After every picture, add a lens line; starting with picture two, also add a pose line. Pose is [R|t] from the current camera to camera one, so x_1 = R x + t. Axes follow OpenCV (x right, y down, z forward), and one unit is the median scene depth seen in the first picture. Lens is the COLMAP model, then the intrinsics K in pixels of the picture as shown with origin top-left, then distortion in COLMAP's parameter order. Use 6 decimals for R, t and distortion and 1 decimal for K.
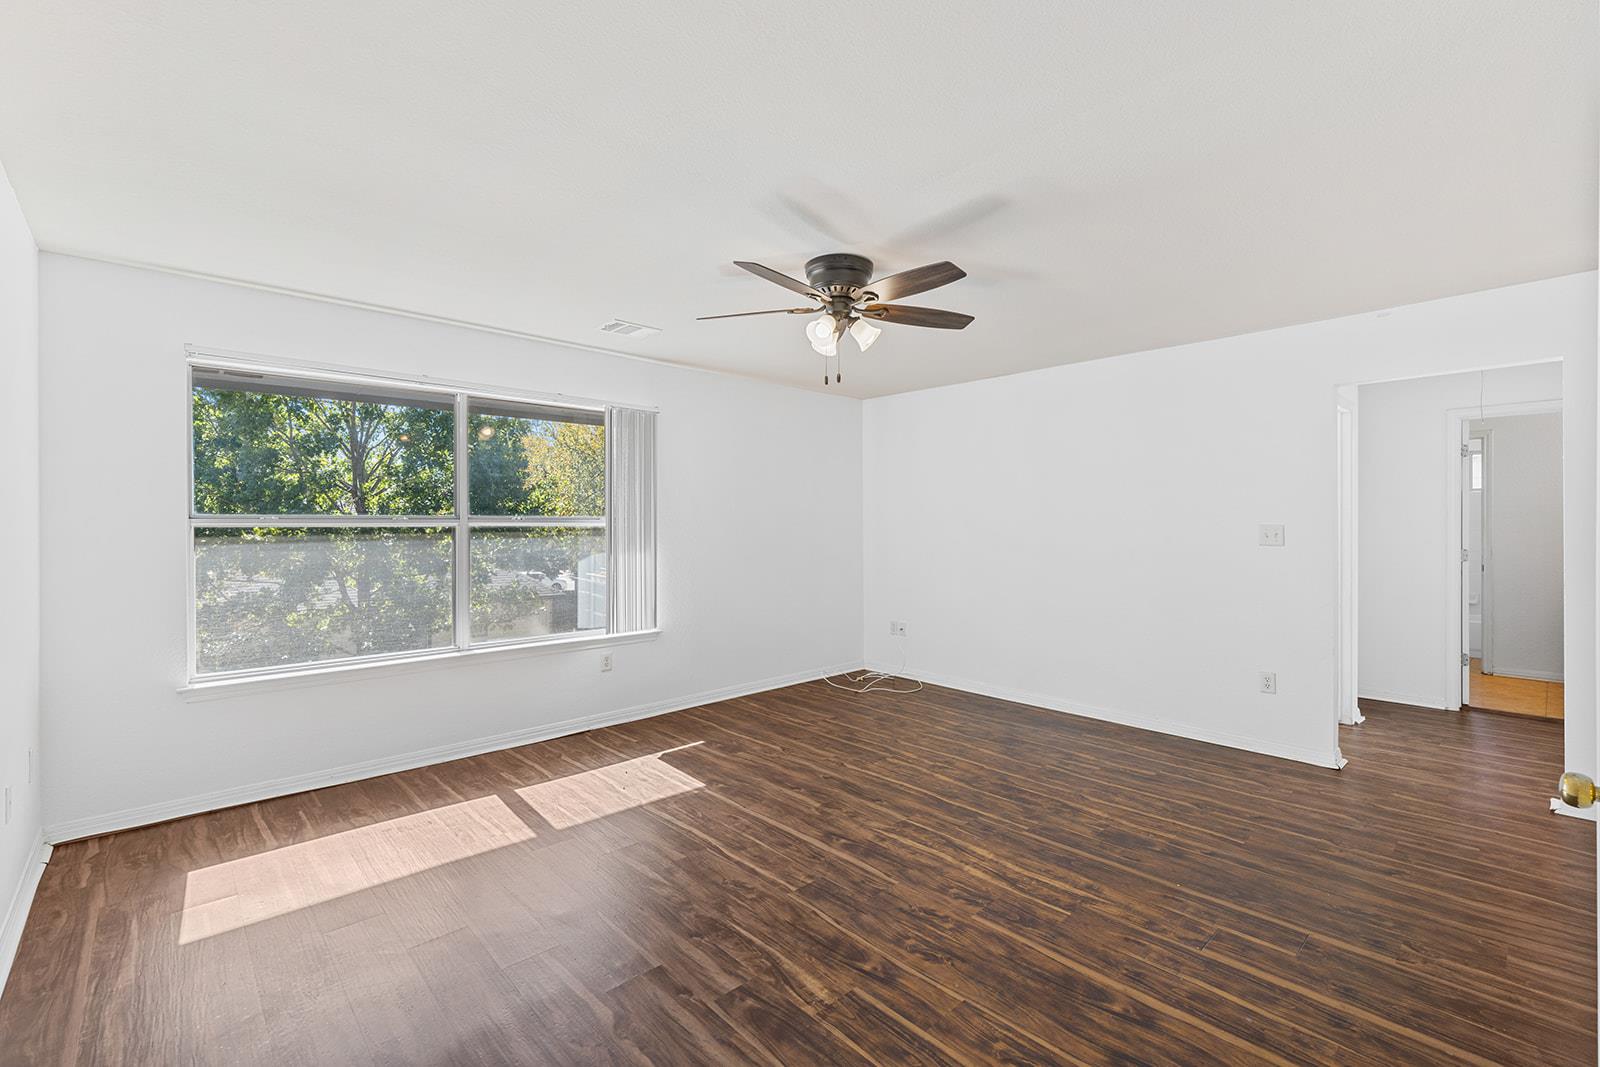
lens RADIAL K [[703.9, 0, 783.6], [0, 703.9, 529.3], [0, 0, 1]] dist [0.009899, -0.000979]
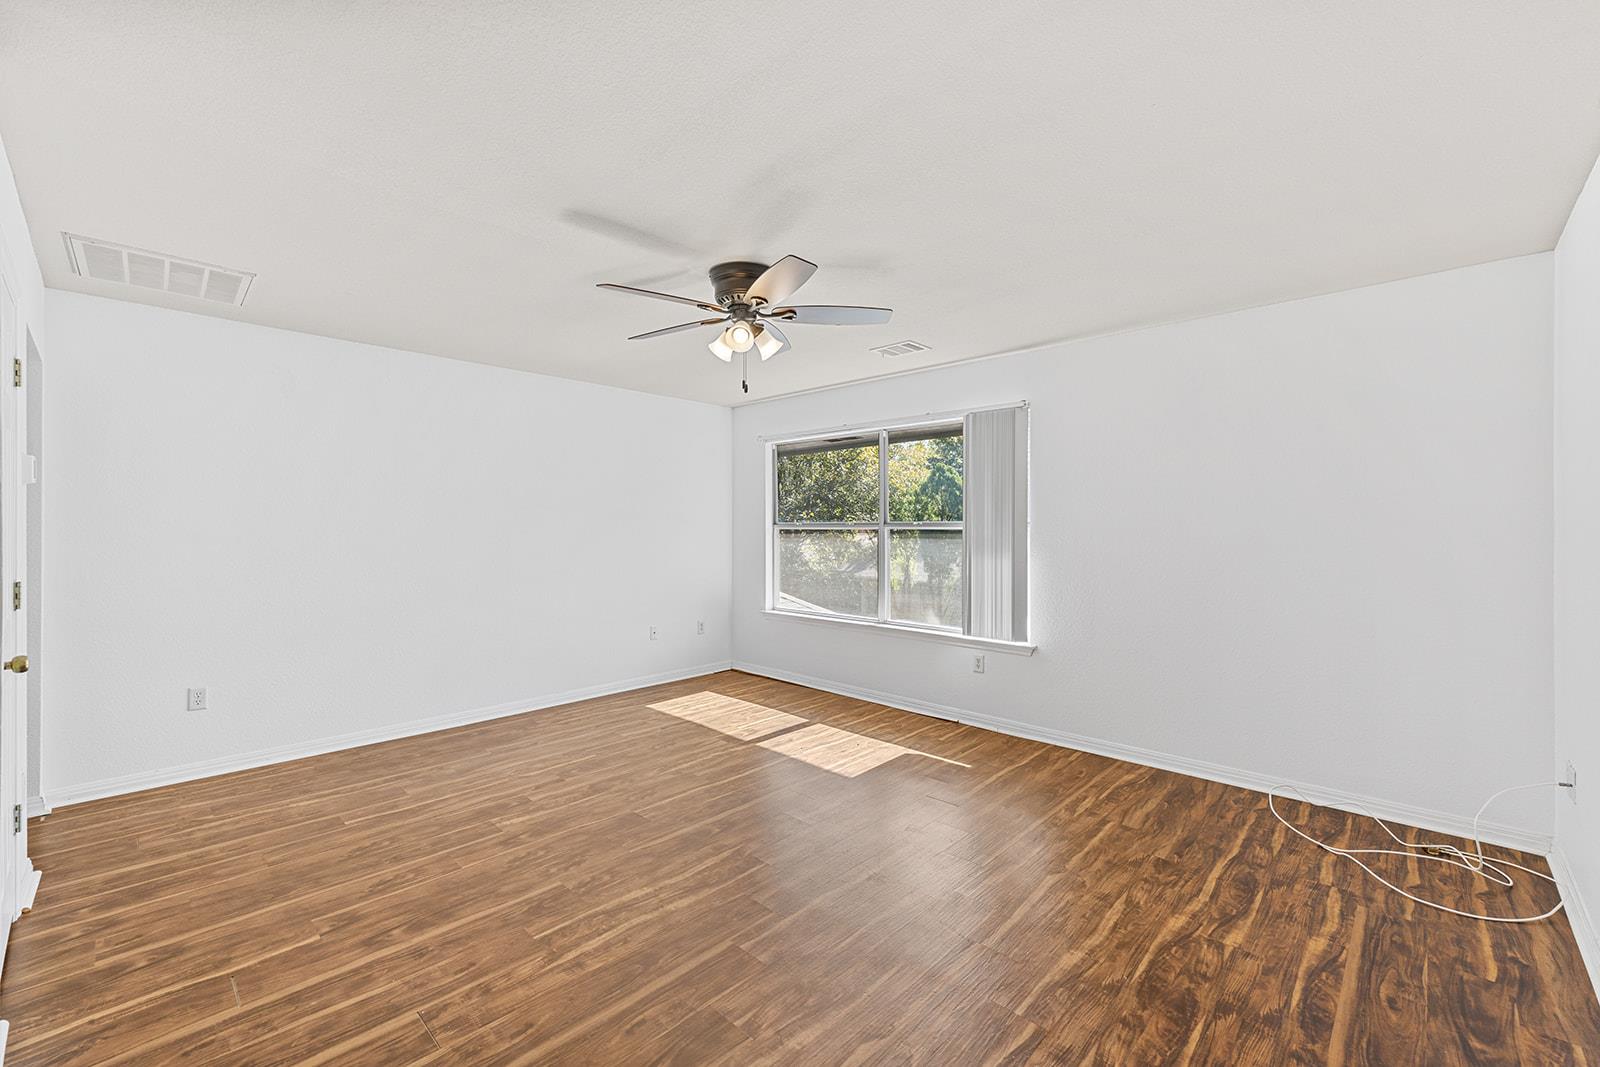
lens RADIAL K [[662.4, 0, 791.8], [0, 662.4, 527.4], [0, 0, 1]] dist [0.008824, 0.000260]
pose [[0.059273, 0.002628, -0.998238, 0.935911], [-0.012083, 0.999925, 0.001915, -0.009801], [0.998169, 0.011948, 0.059300, 0.913347]]
